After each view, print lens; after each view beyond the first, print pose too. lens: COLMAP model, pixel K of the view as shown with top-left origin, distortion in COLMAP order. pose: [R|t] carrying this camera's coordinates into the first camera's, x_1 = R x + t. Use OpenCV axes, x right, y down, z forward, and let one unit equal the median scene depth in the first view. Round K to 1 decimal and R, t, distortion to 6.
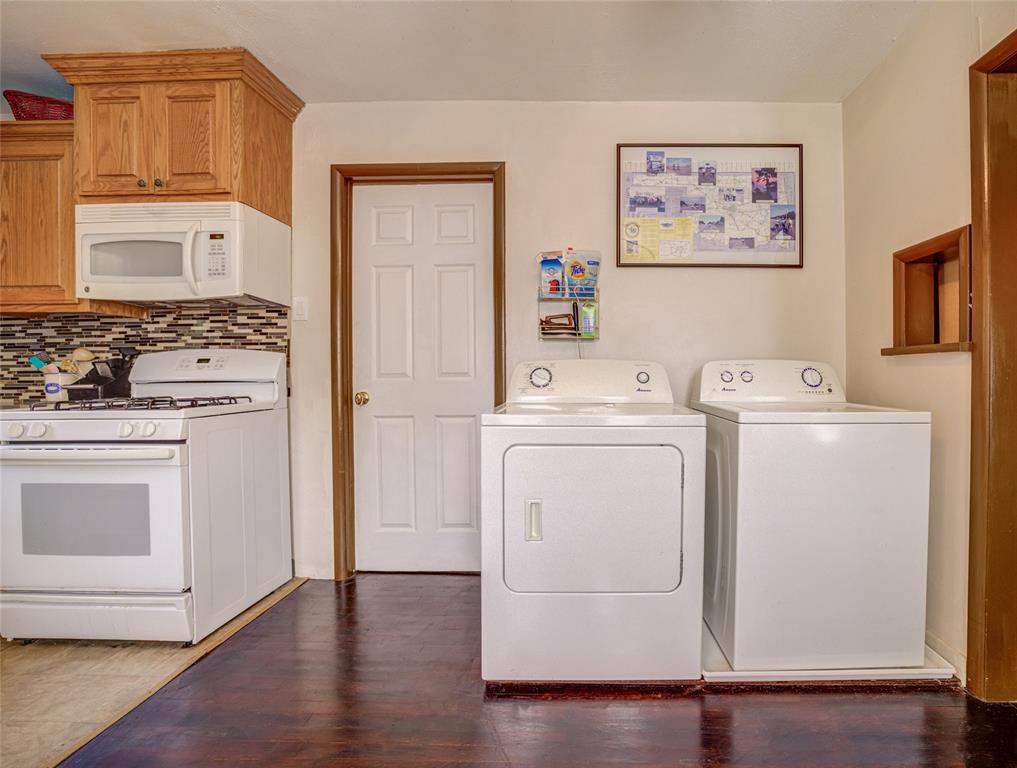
lens RADIAL K [[853.4, 0, 508.5], [0, 853.4, 384.0], [0, 0, 1]] dist [0.001522, 0.001668]
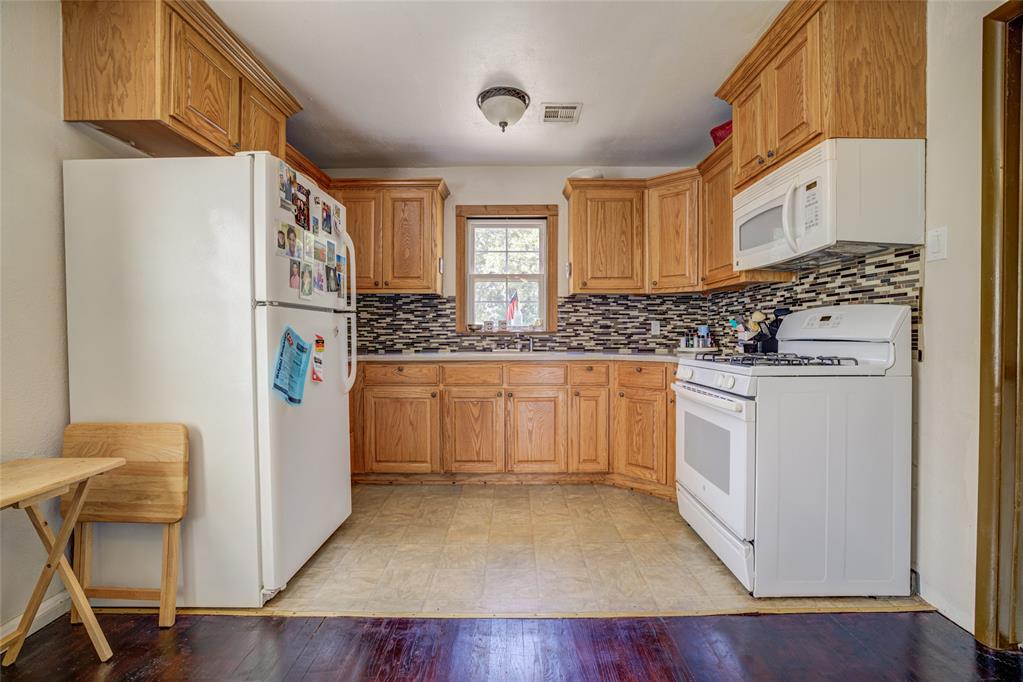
lens RADIAL K [[442.0, 0, 511.5], [0, 442.0, 341.0], [0, 0, 1]] dist [-0.033135, 0.015034]
pose [[0.039483, 0.020382, -0.999012, 0.120520], [-0.007357, 0.999771, 0.020107, -0.008943], [0.999193, 0.006556, 0.039623, 0.615371]]
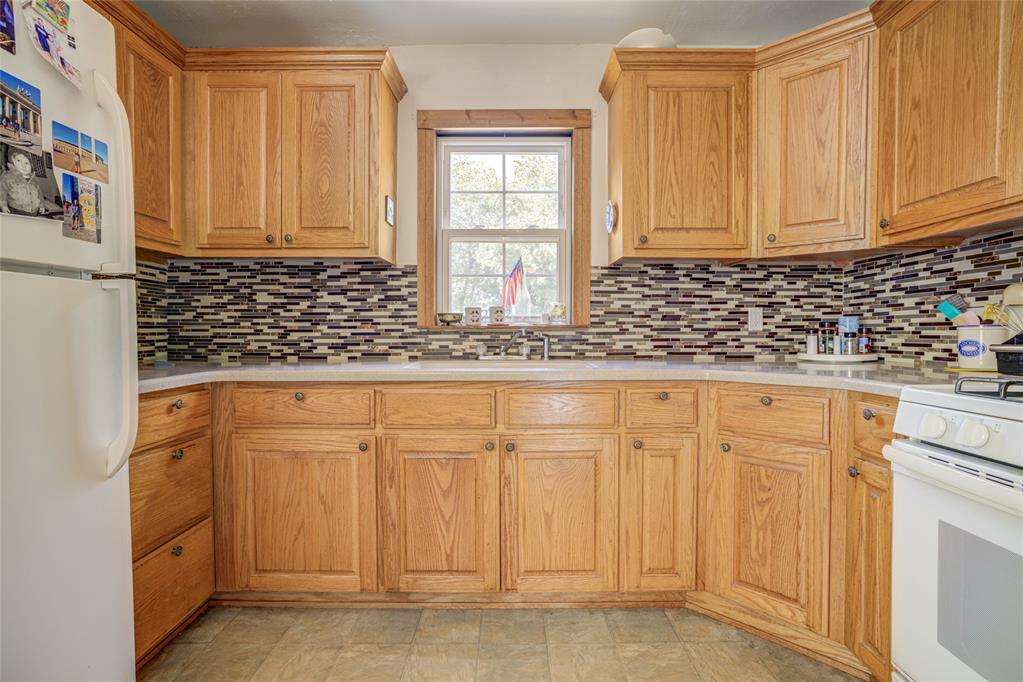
lens RADIAL K [[464.2, 0, 511.5], [0, 464.2, 341.0], [0, 0, 1]] dist [-0.000418, 0.000105]
pose [[0.043944, 0.031633, -0.998533, -0.180975], [-0.008153, 0.999477, 0.031304, -0.008859], [0.999001, 0.006765, 0.044179, 0.624592]]
